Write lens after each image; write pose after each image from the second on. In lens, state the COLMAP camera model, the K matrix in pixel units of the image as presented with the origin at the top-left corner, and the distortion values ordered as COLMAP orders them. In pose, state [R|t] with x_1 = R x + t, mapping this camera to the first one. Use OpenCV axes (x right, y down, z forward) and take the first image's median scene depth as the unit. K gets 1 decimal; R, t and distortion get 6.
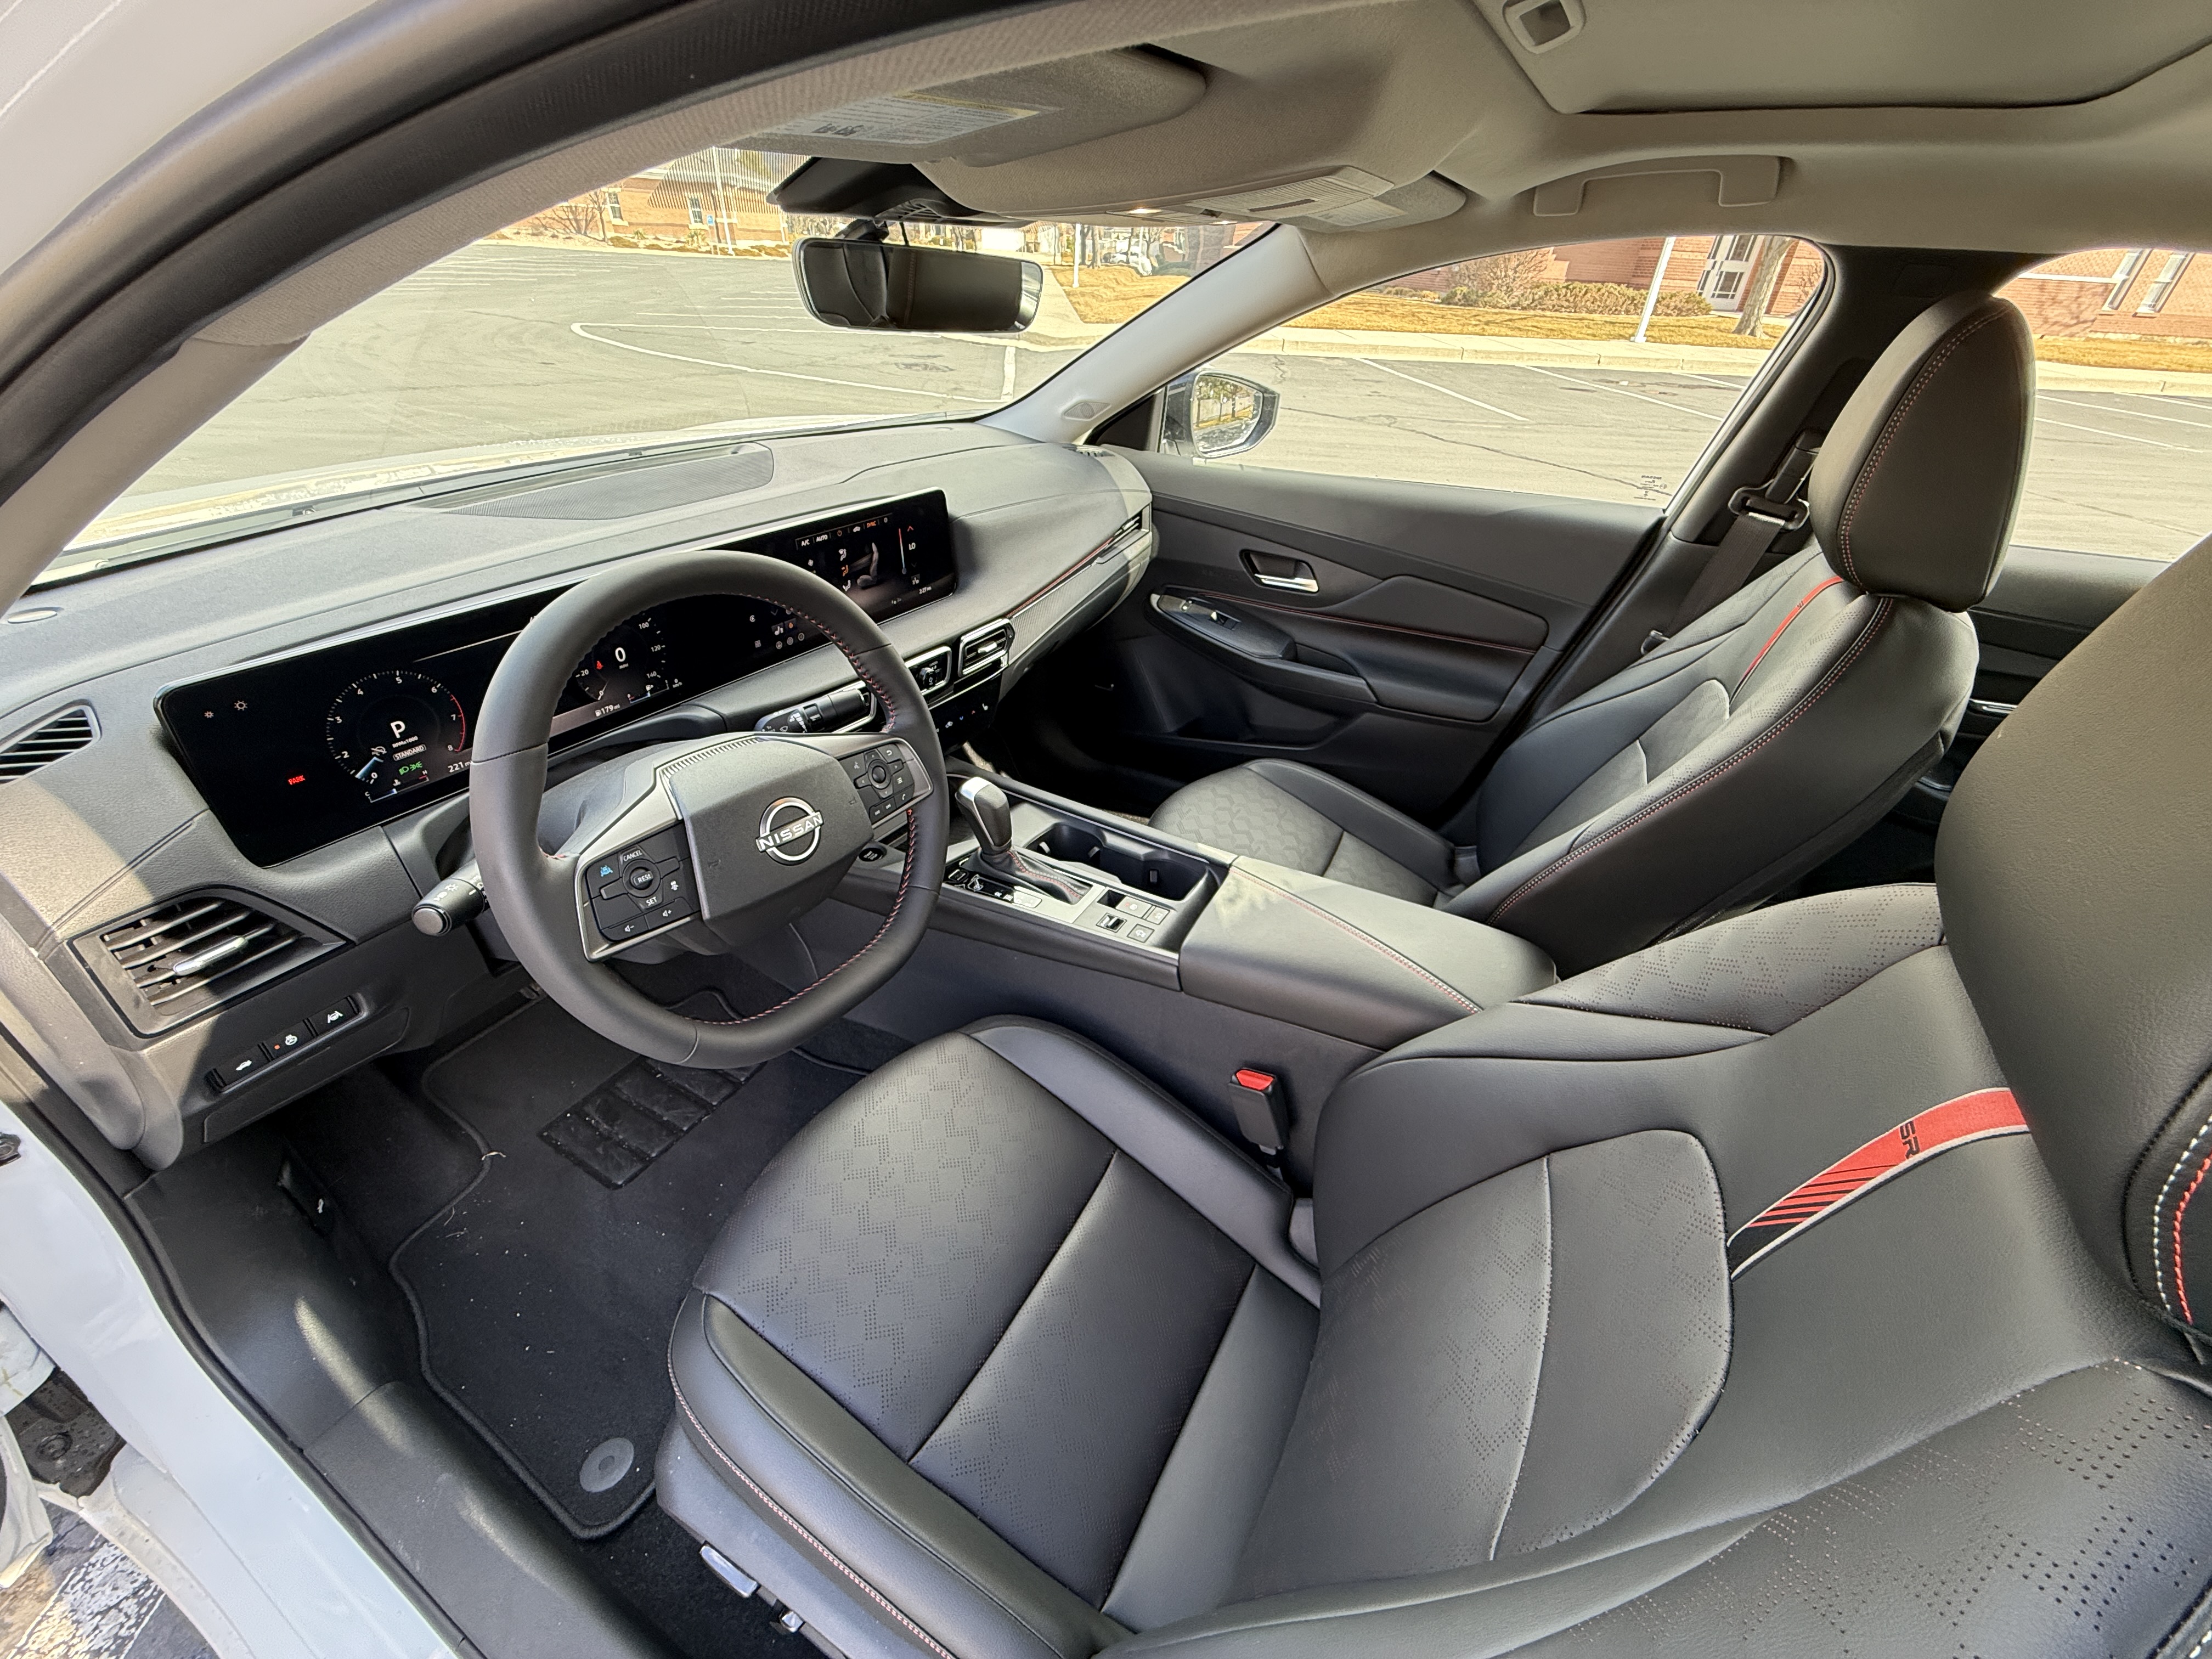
lens RADIAL K [[886.4, 0, 1103.3], [0, 886.4, 831.2], [0, 0, 1]] dist [-0.000358, -0.000033]
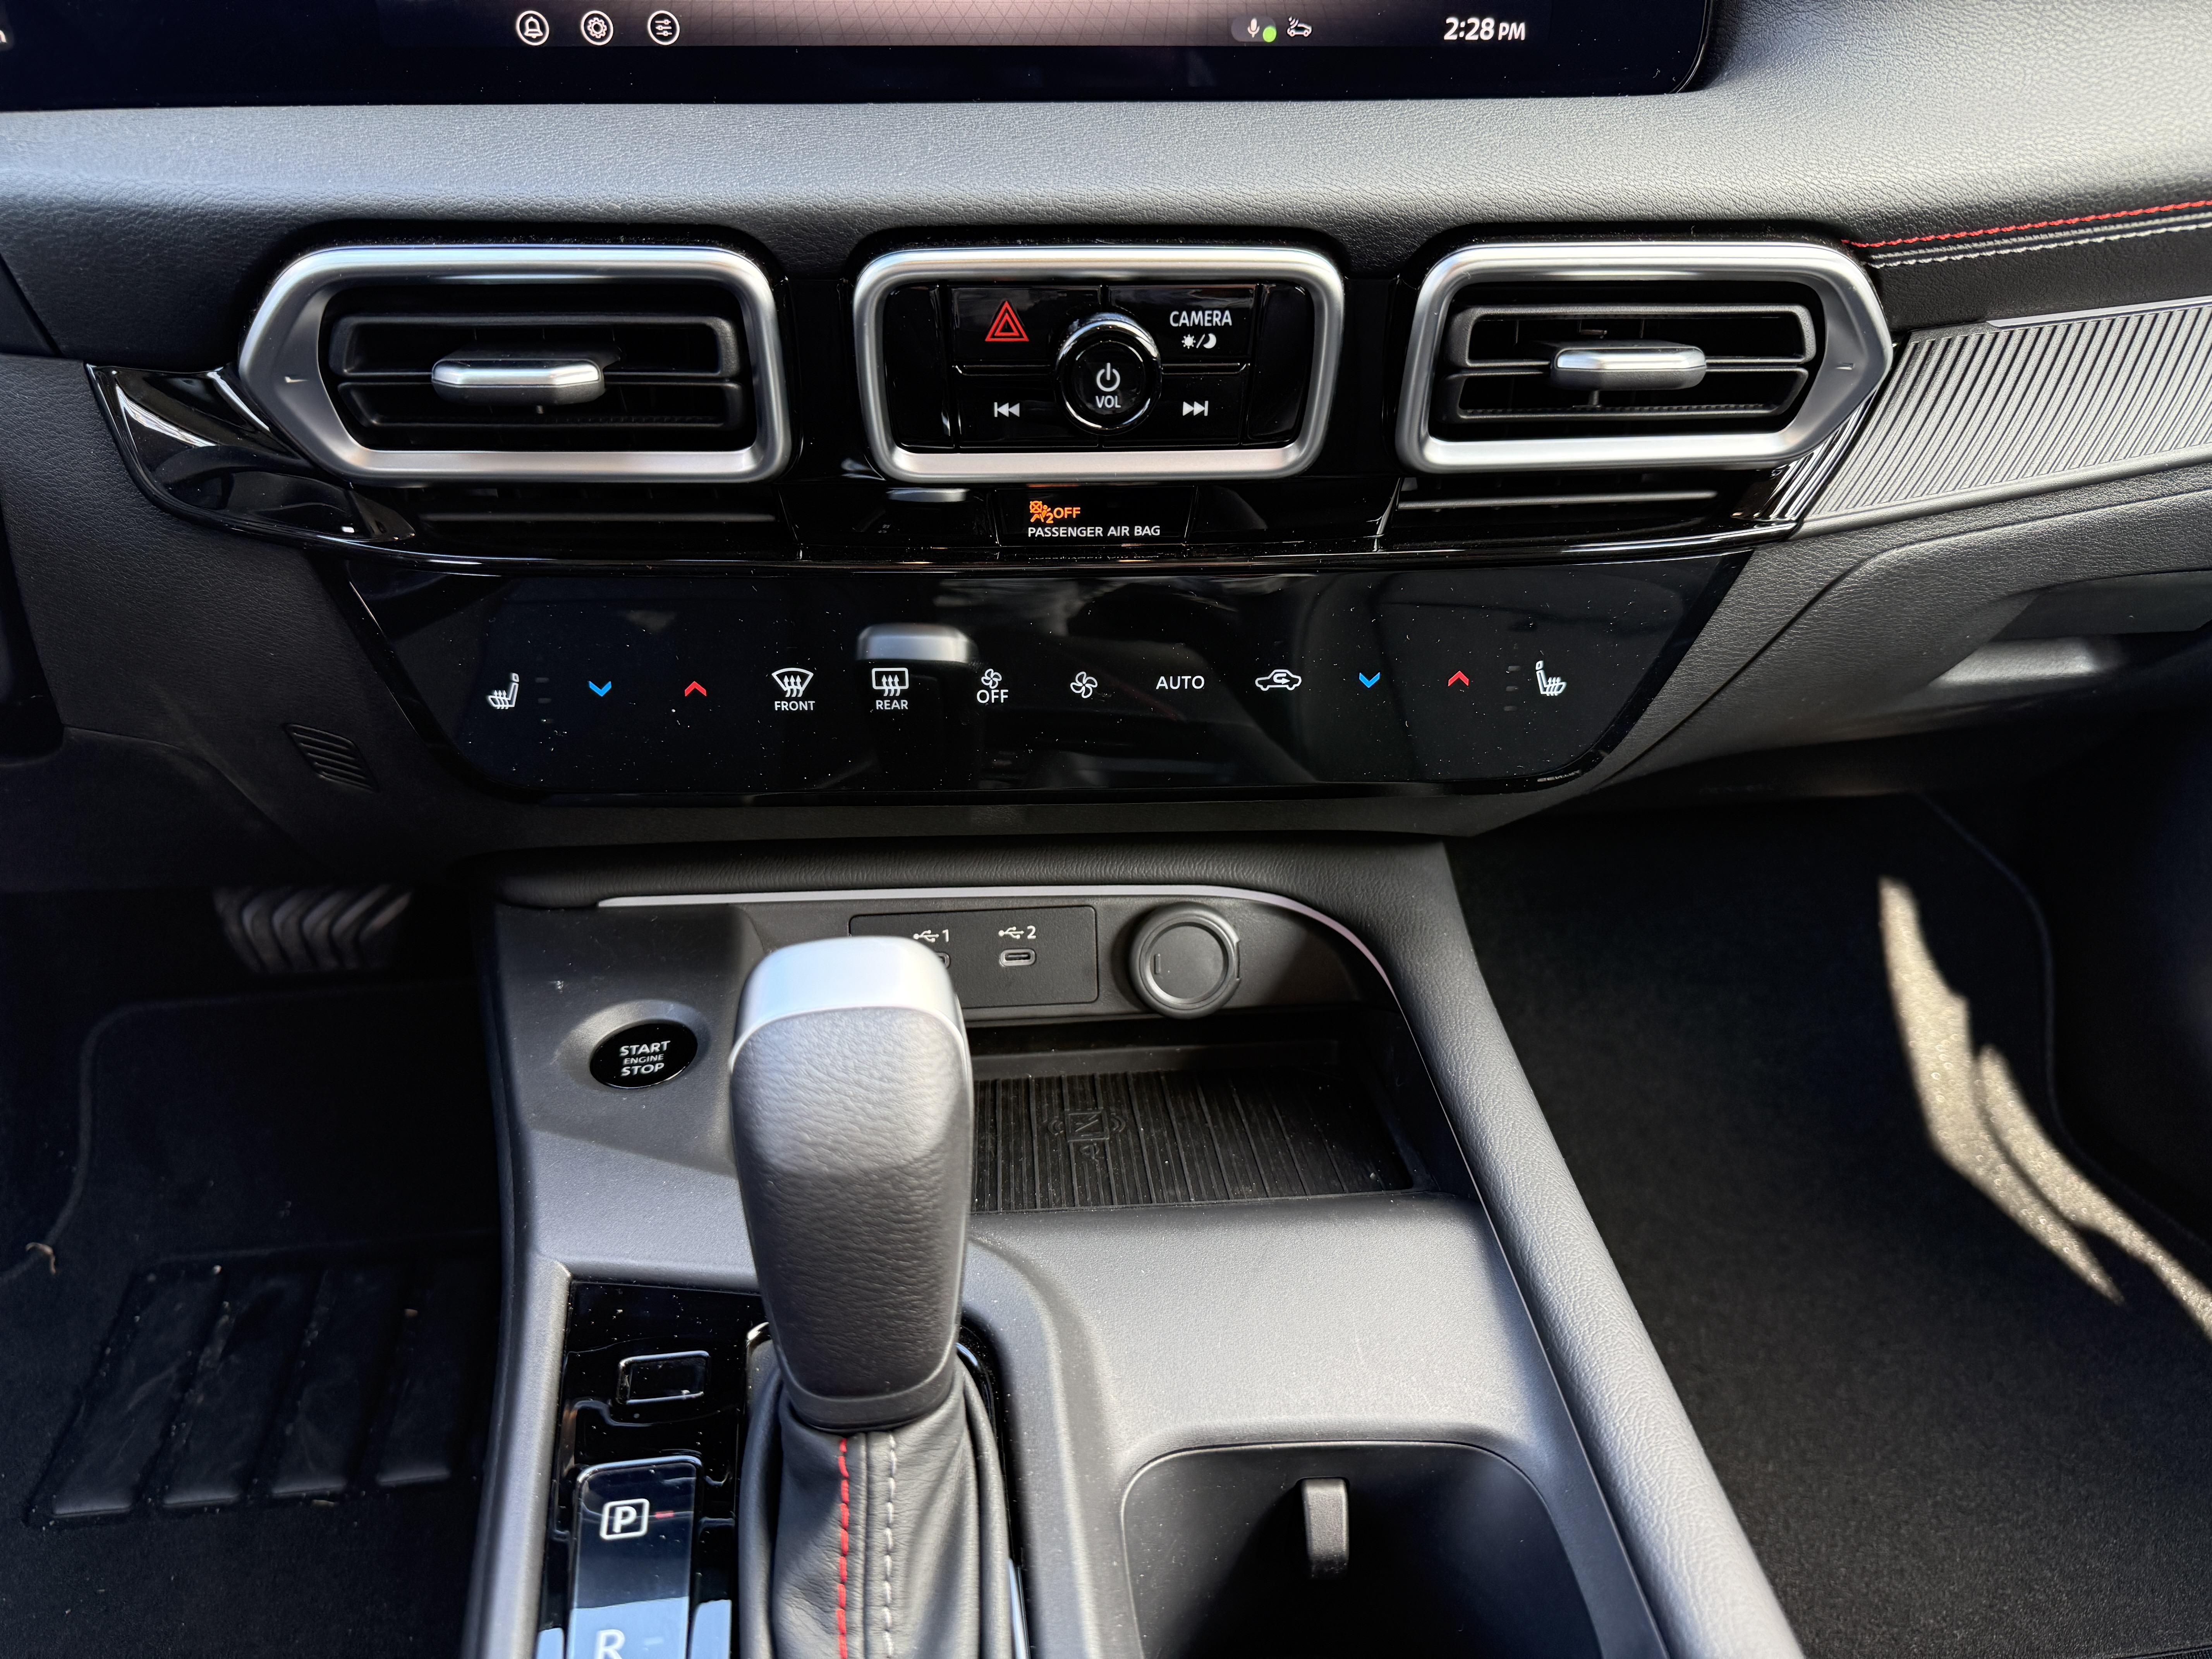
lens RADIAL K [[1589.4, 0, 1106.5], [0, 1589.4, 839.8], [0, 0, 1]] dist [0.000791, -0.009137]
pose [[0.605875, 0.383942, -0.696781, 0.075758], [-0.423655, 0.897031, 0.125902, -0.130396], [0.673373, 0.218914, 0.706148, 0.813763]]
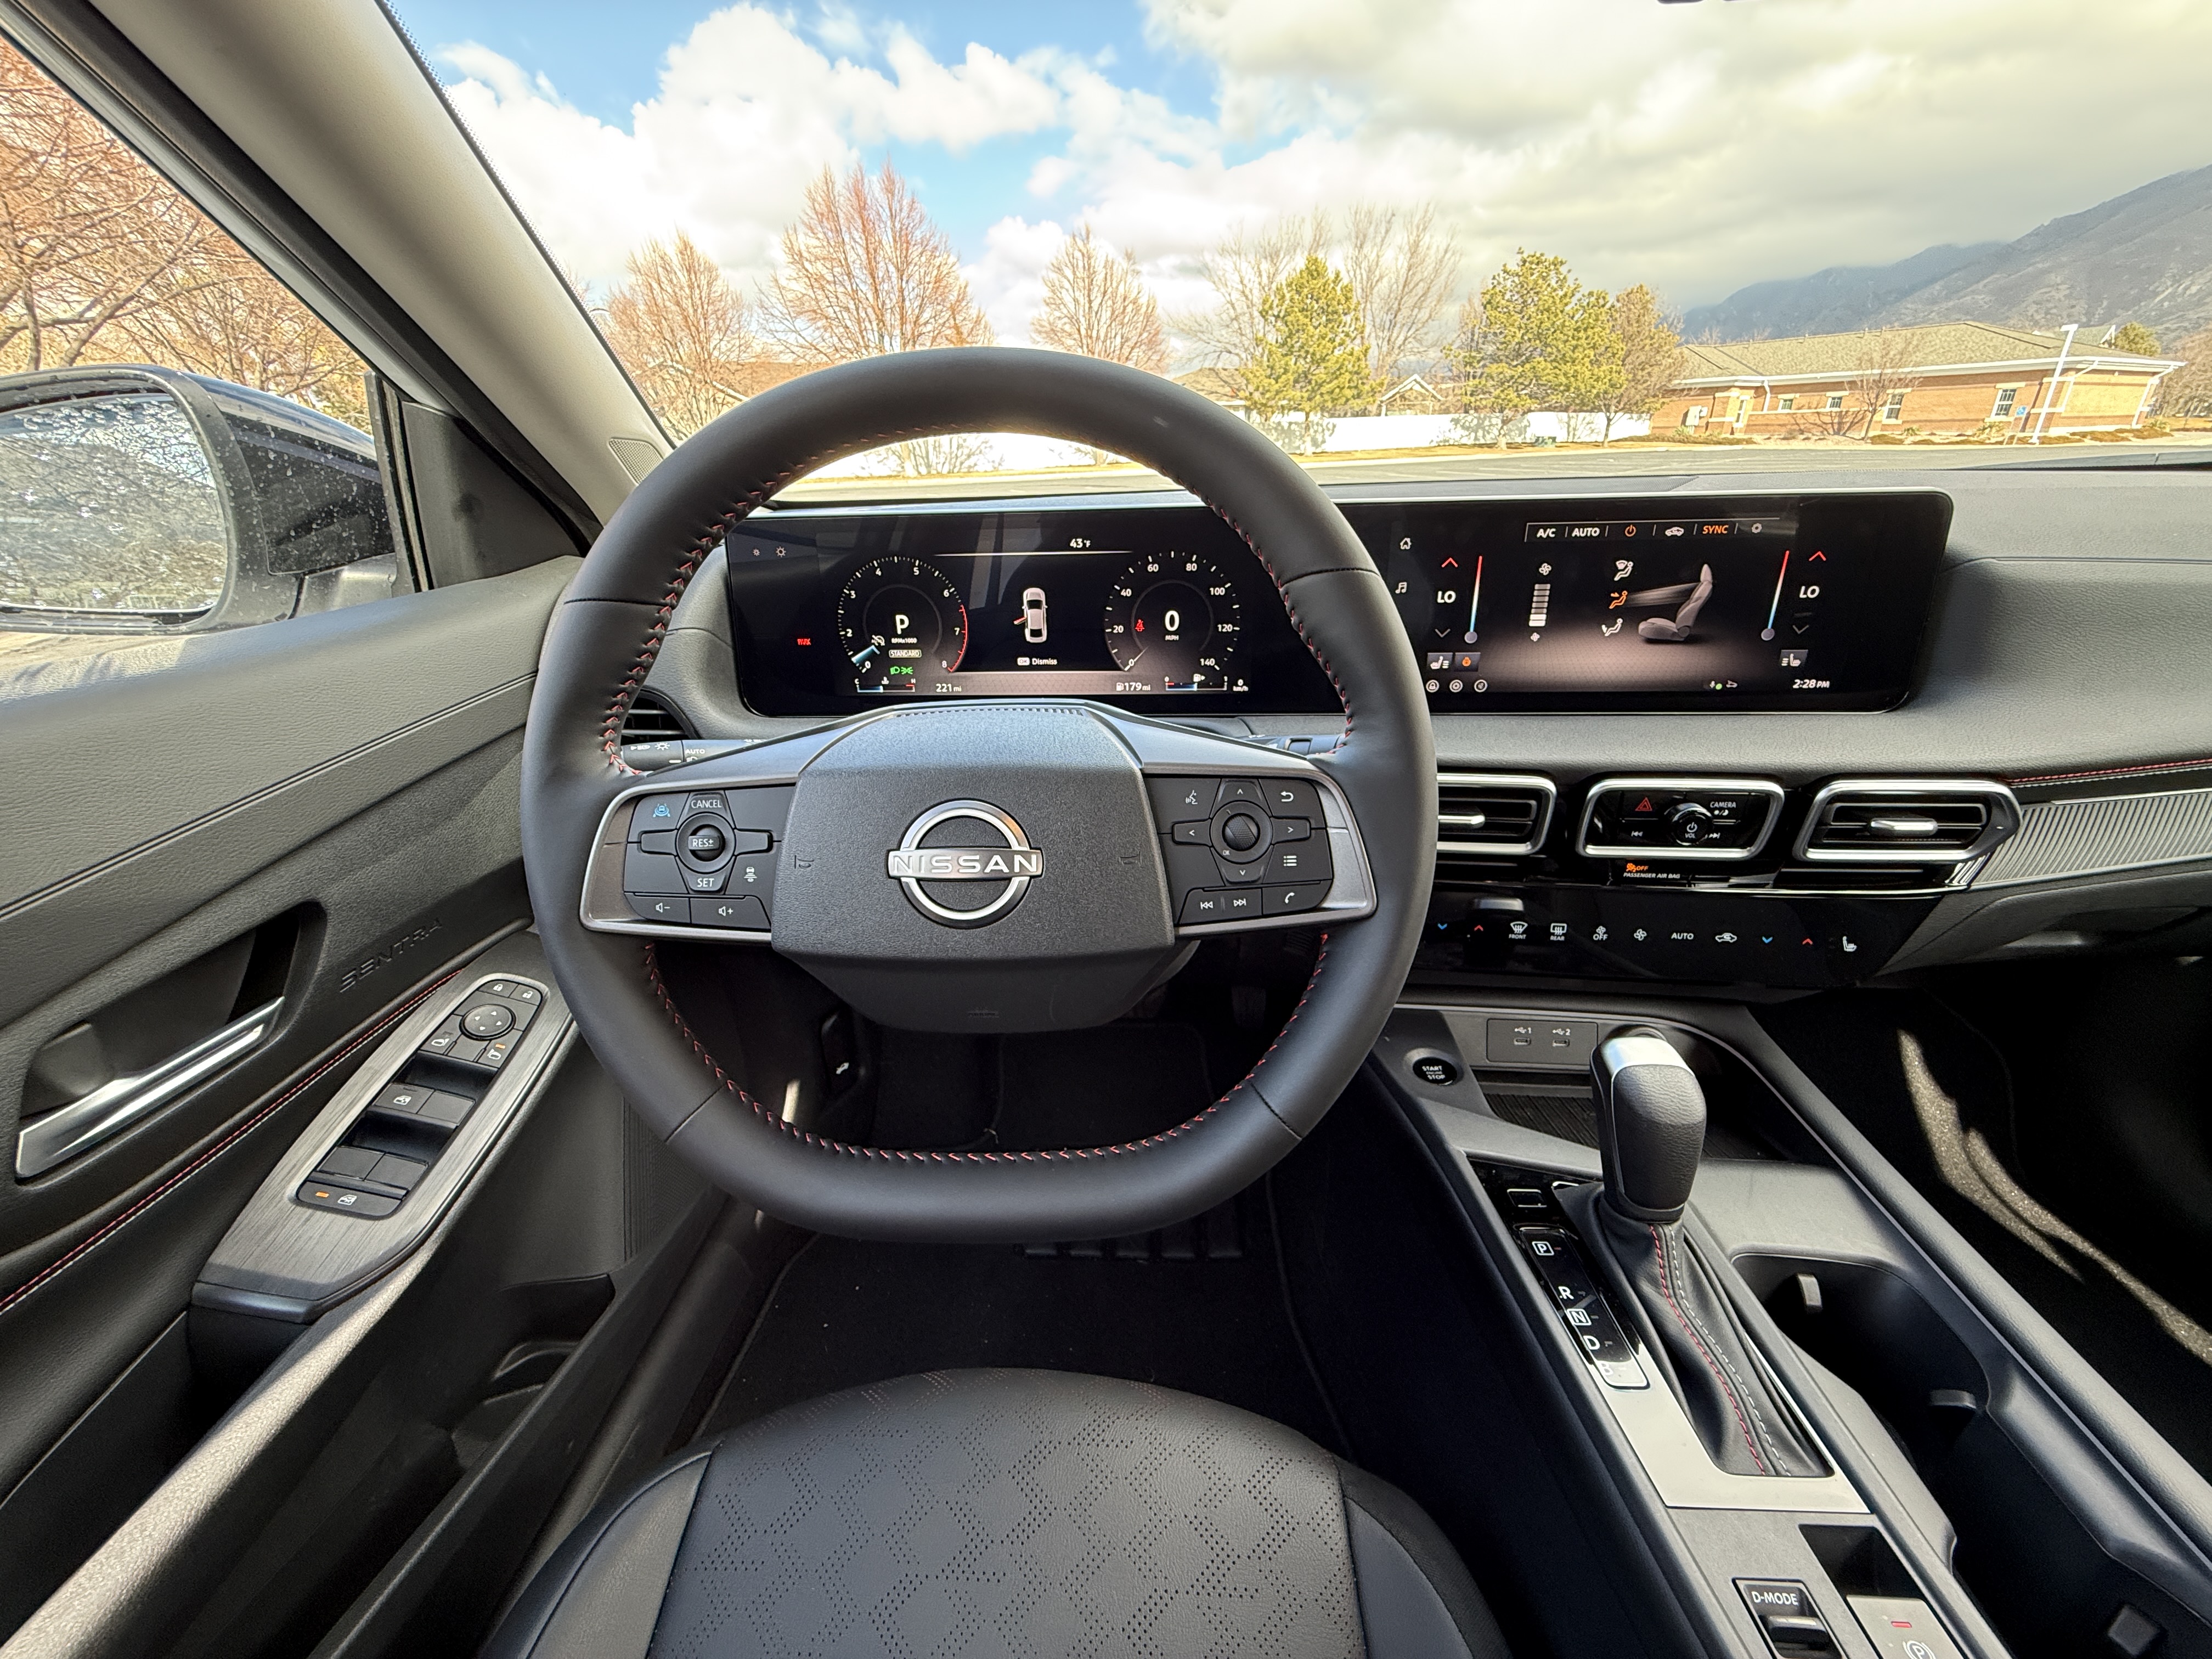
lens RADIAL K [[886.4, 0, 1099.7], [0, 886.4, 825.7], [0, 0, 1]] dist [-0.000358, -0.000033]
pose [[0.444850, 0.300185, -0.843799, 0.077520], [-0.452192, 0.888530, 0.077704, -0.062788], [0.773066, 0.346993, 0.531004, 0.498063]]
